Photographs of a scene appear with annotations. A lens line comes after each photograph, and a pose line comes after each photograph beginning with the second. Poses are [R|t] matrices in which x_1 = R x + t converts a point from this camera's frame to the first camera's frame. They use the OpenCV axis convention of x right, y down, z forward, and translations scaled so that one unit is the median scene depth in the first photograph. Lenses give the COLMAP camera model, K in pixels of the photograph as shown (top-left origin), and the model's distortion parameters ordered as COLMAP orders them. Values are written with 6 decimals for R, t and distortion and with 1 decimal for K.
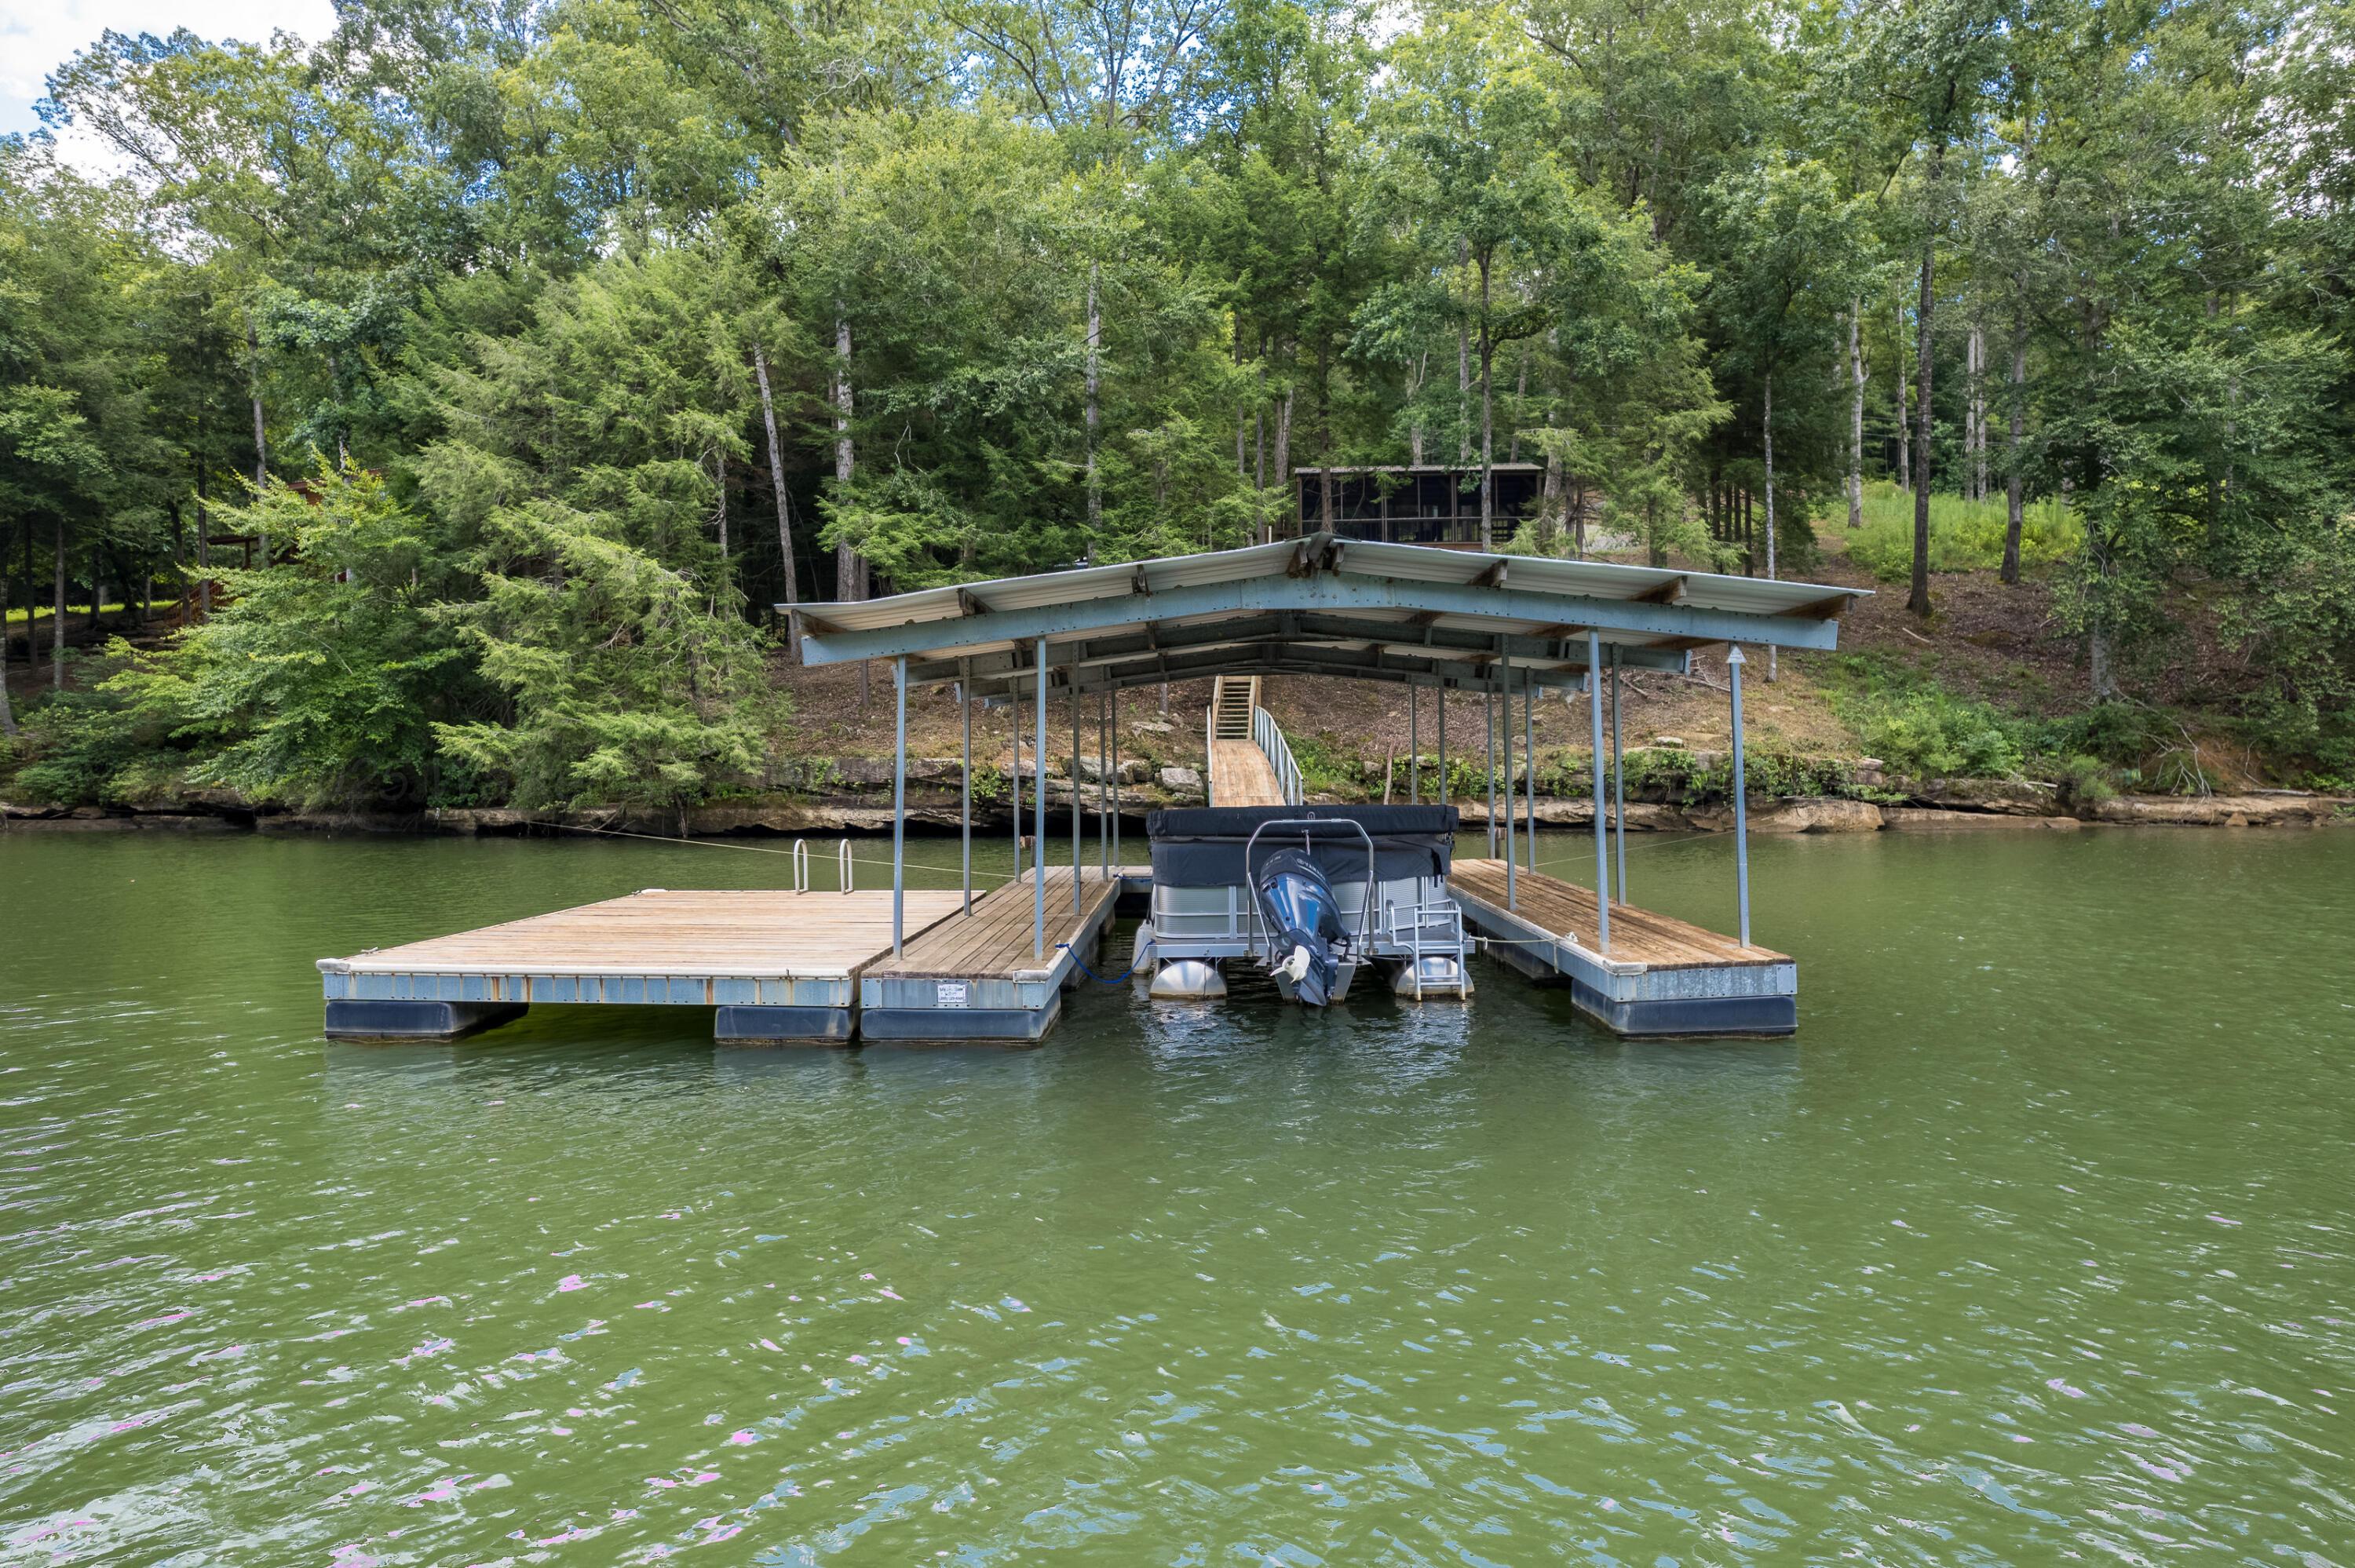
lens RADIAL K [[1529.2, 0, 1166.2], [0, 1529.2, 767.9], [0, 0, 1]] dist [-0.083347, 0.079722]
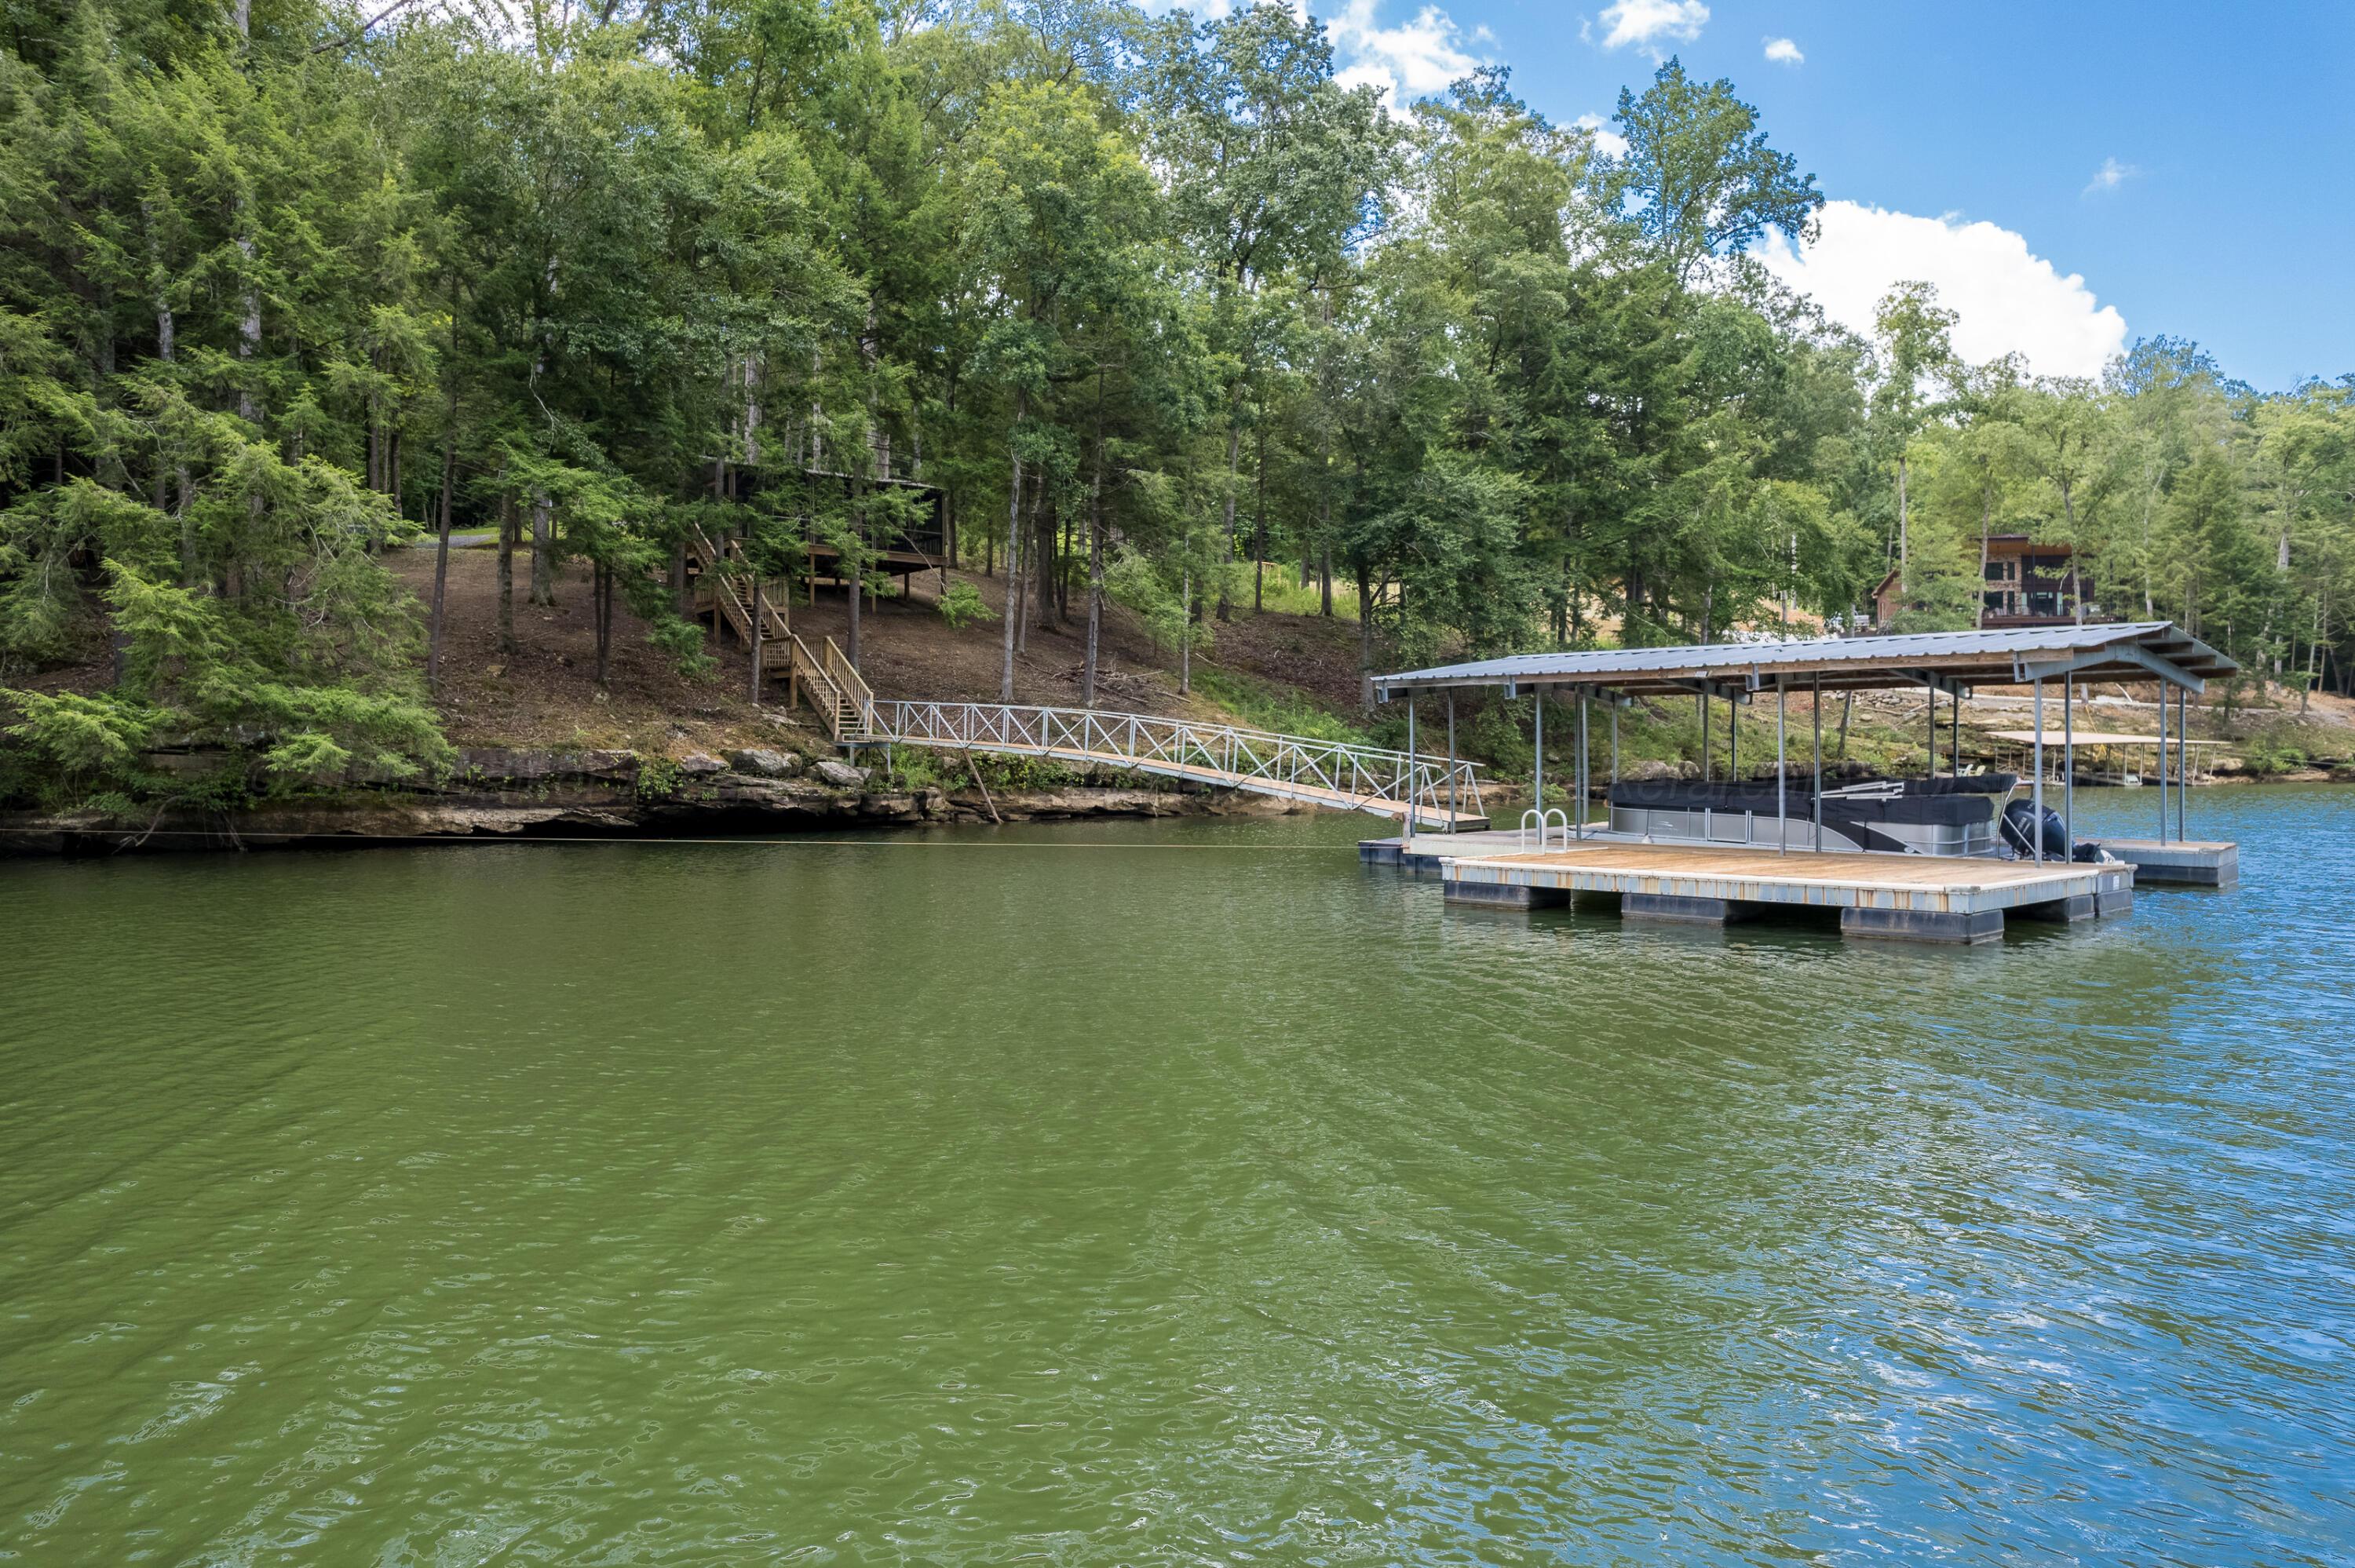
lens RADIAL K [[1529.2, 0, 1166.2], [0, 1529.2, 767.9], [0, 0, 1]] dist [-0.083347, 0.079722]
pose [[0.714385, 0.001154, 0.699752, -0.531153], [0.000513, 0.999998, -0.002172, 0.006270], [-0.699752, 0.001911, 0.714383, 0.147119]]
